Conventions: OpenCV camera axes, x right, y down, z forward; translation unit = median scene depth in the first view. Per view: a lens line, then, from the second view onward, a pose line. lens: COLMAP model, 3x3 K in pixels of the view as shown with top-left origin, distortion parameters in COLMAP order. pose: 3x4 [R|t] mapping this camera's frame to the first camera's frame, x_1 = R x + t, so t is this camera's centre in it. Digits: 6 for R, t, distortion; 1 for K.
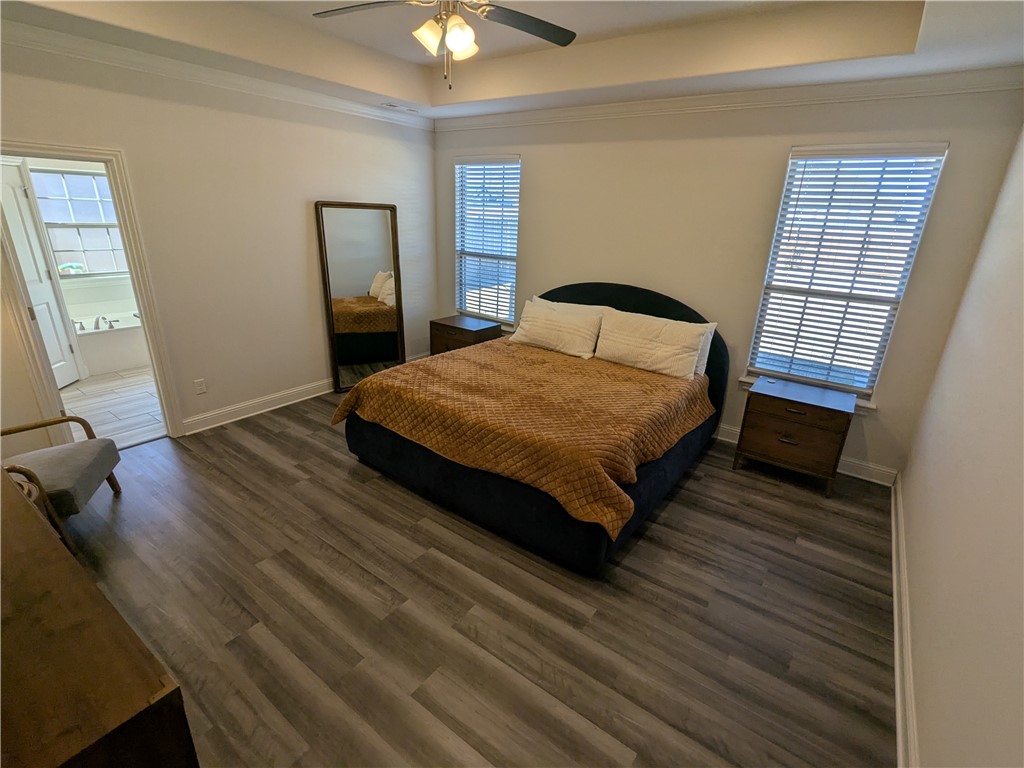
lens RADIAL K [[479.2, 0, 512.0], [0, 479.2, 384.0], [0, 0, 1]] dist [0.003928, -0.000908]
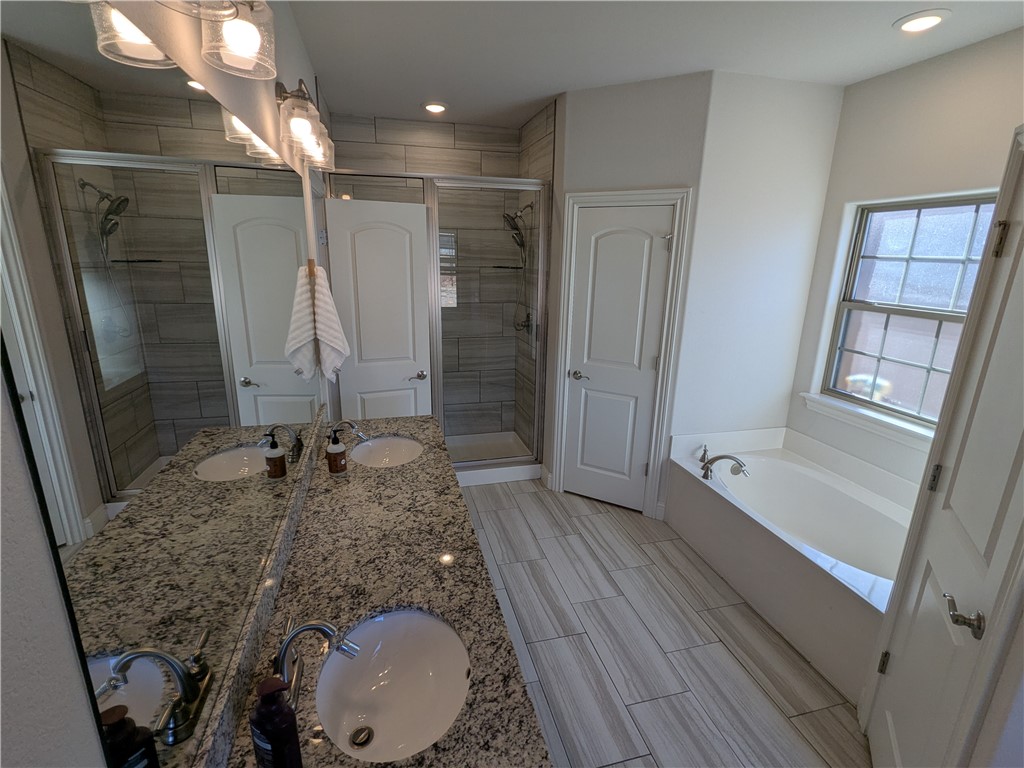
lens RADIAL K [[479.2, 0, 512.0], [0, 479.2, 384.0], [0, 0, 1]] dist [0.003928, -0.000908]
pose [[-0.630069, 0.159467, -0.759989, -0.273243], [-0.305541, 0.848836, 0.431419, -0.359516], [0.713903, 0.504032, -0.486102, 1.002064]]
